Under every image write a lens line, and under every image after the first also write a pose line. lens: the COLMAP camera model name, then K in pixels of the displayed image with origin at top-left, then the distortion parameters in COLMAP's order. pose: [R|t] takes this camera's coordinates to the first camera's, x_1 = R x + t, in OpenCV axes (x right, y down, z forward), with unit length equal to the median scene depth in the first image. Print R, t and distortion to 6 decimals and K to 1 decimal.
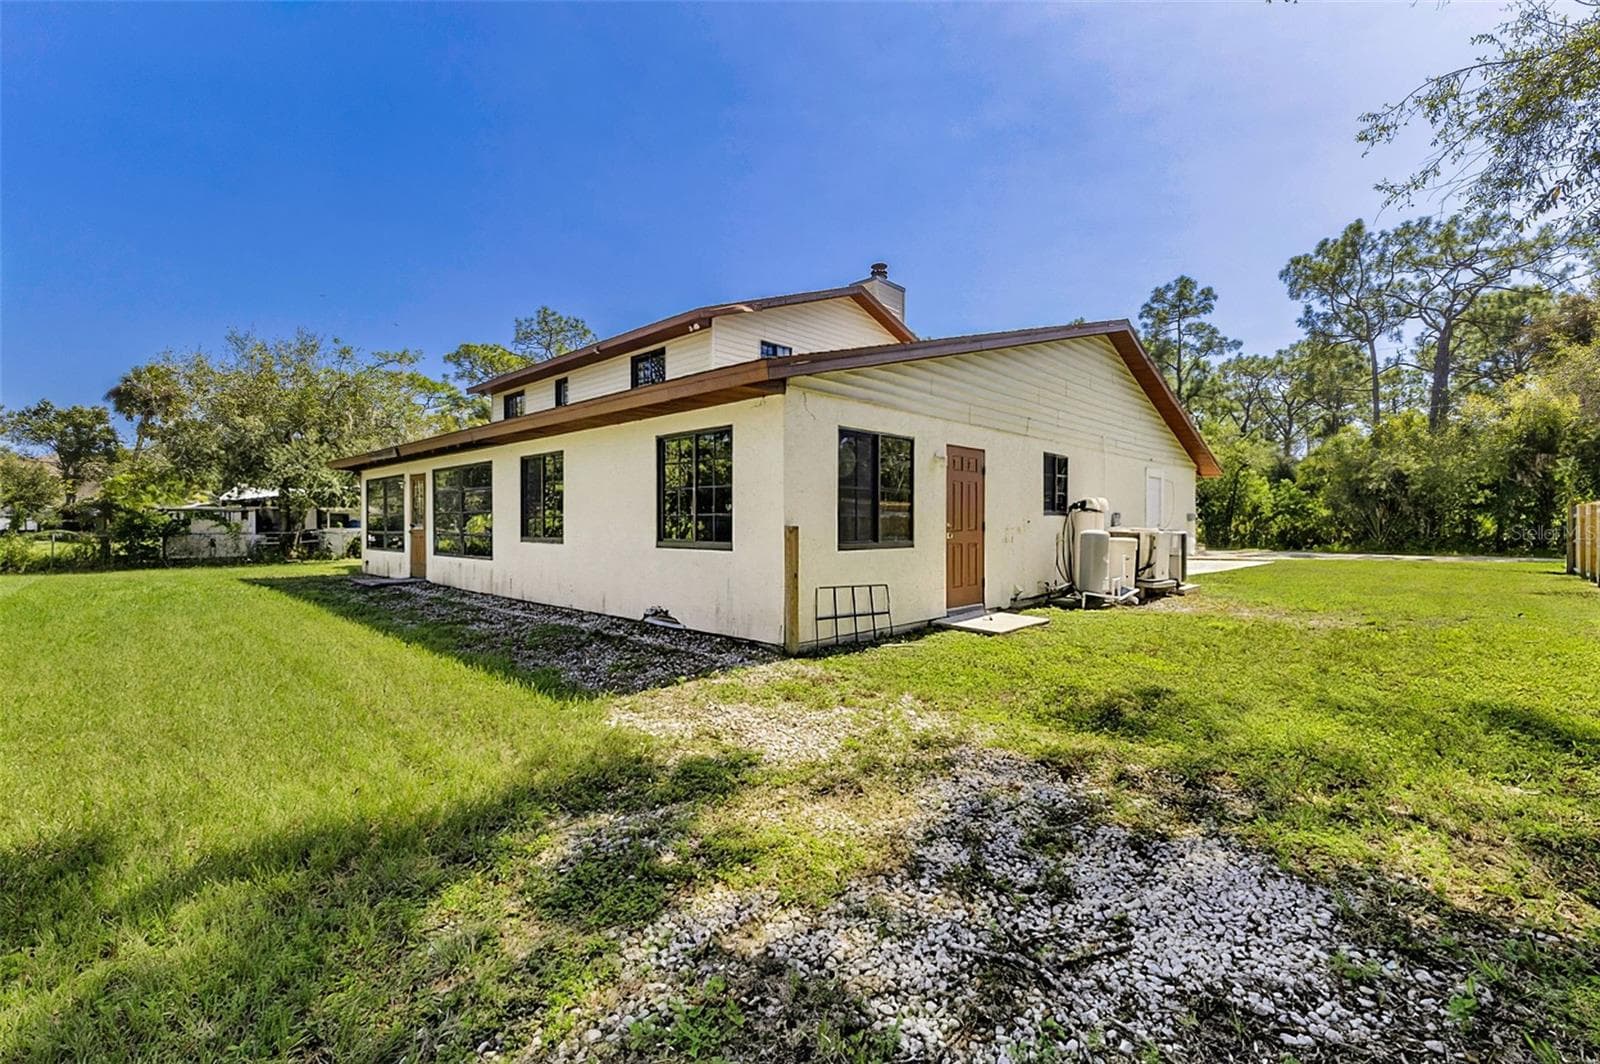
lens RADIAL K [[692.2, 0, 798.9], [0, 692.2, 527.2], [0, 0, 1]] dist [0.001857, -0.000059]
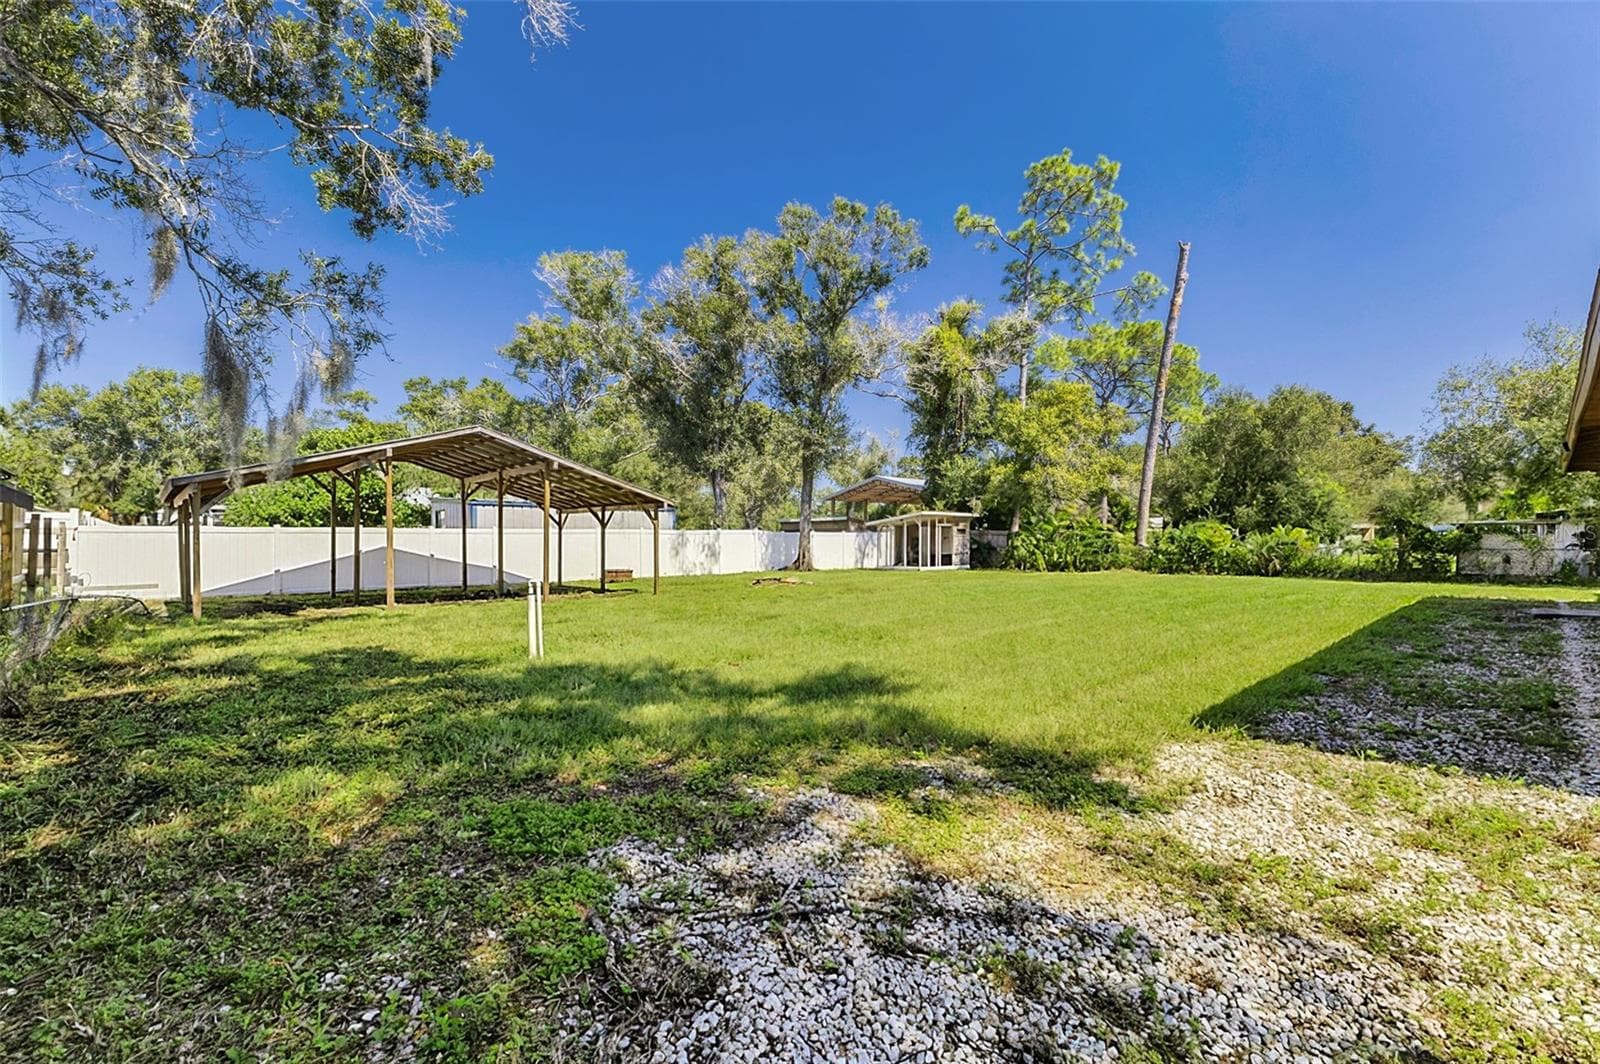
lens RADIAL K [[692.2, 0, 798.0], [0, 692.2, 534.1], [0, 0, 1]] dist [0.001857, -0.000059]
pose [[-0.050743, -0.002561, -0.998708, 0.172391], [-0.007460, 0.999970, -0.002185, -0.002473], [0.998684, 0.007339, -0.050760, 0.122151]]
